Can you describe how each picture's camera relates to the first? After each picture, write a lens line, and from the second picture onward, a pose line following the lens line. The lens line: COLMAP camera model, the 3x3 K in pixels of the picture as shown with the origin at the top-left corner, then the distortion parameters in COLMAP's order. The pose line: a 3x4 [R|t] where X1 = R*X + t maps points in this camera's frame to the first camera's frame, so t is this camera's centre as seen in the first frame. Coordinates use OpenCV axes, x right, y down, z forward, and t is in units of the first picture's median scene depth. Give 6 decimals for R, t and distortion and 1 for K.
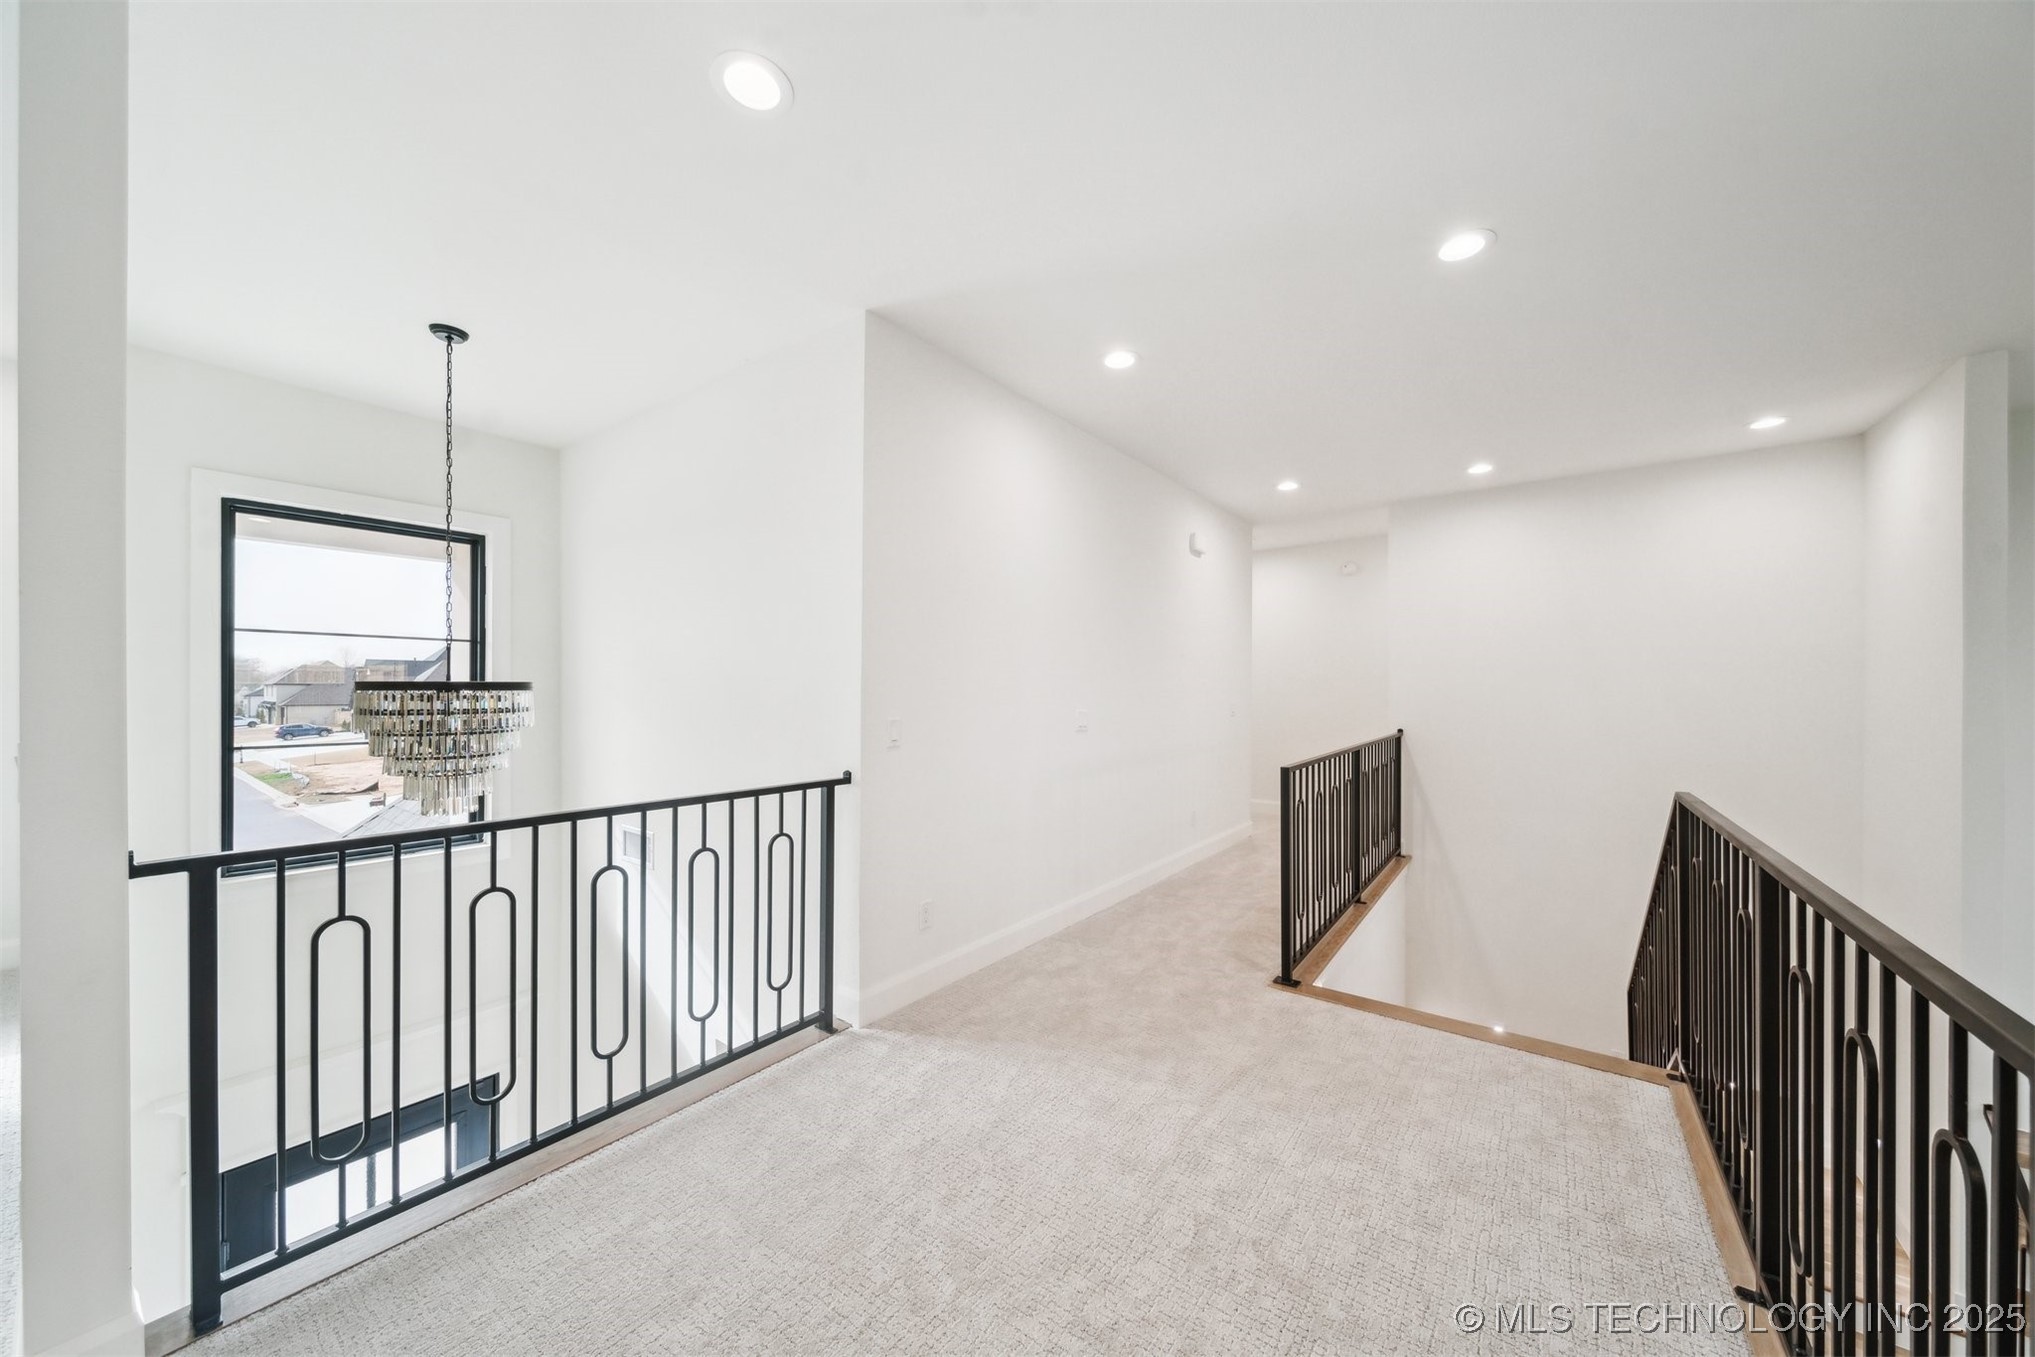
lens RADIAL K [[732.9, 0, 1006.5], [0, 732.9, 699.0], [0, 0, 1]] dist [0.000077, 0.000057]
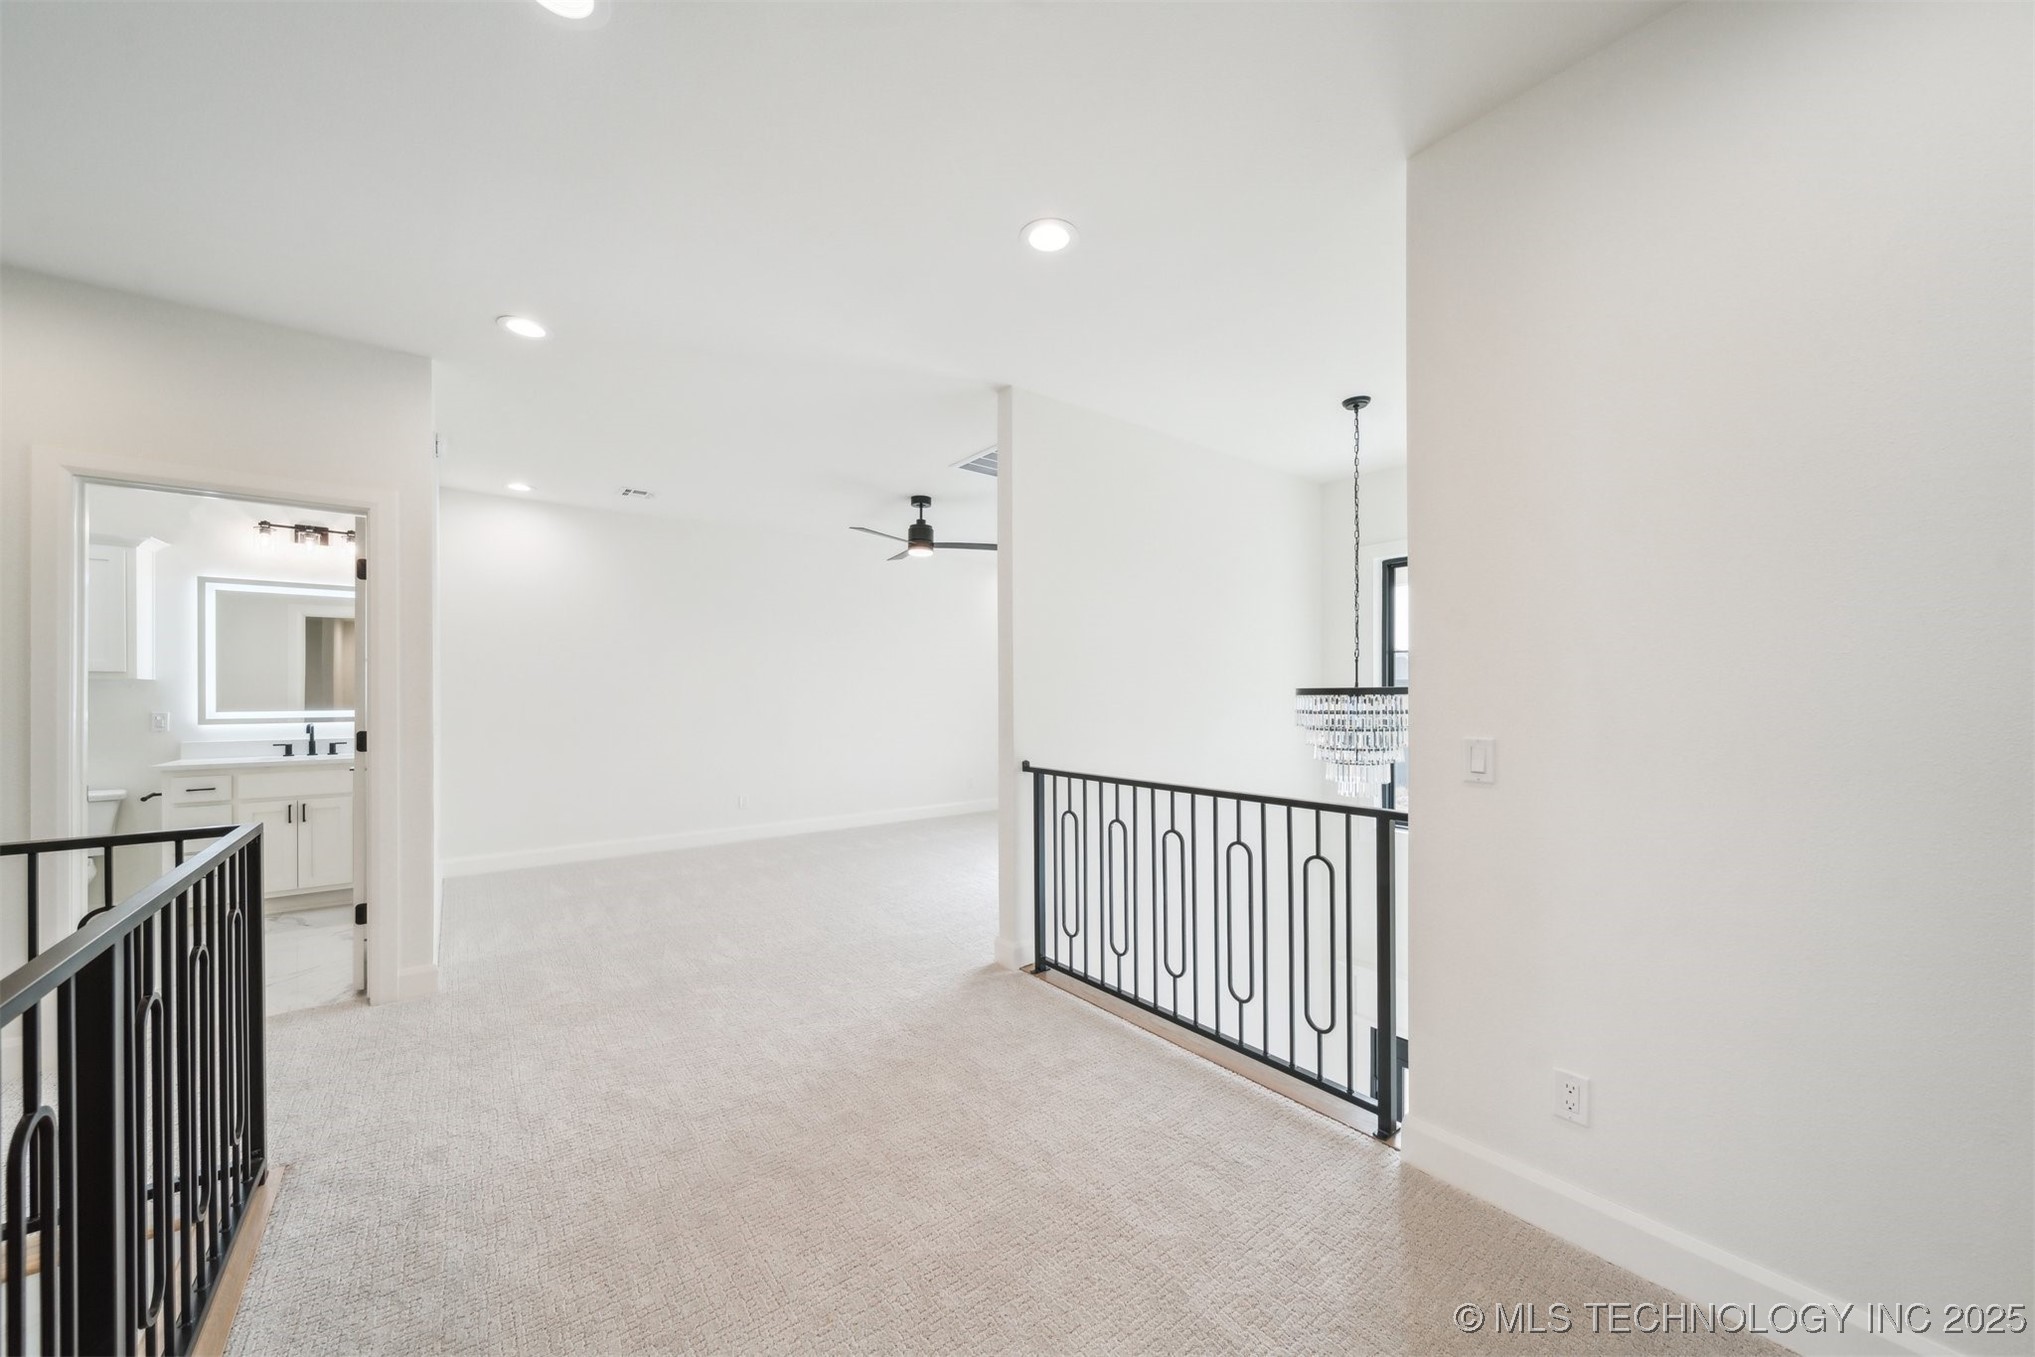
lens RADIAL K [[732.9, 0, 1006.5], [0, 732.9, 699.0], [0, 0, 1]] dist [0.000077, 0.000057]
pose [[-0.285454, 0.004632, -0.958381, 0.644590], [-0.010479, 0.999913, 0.007954, -0.008998], [0.958335, 0.012314, -0.285380, 0.885166]]
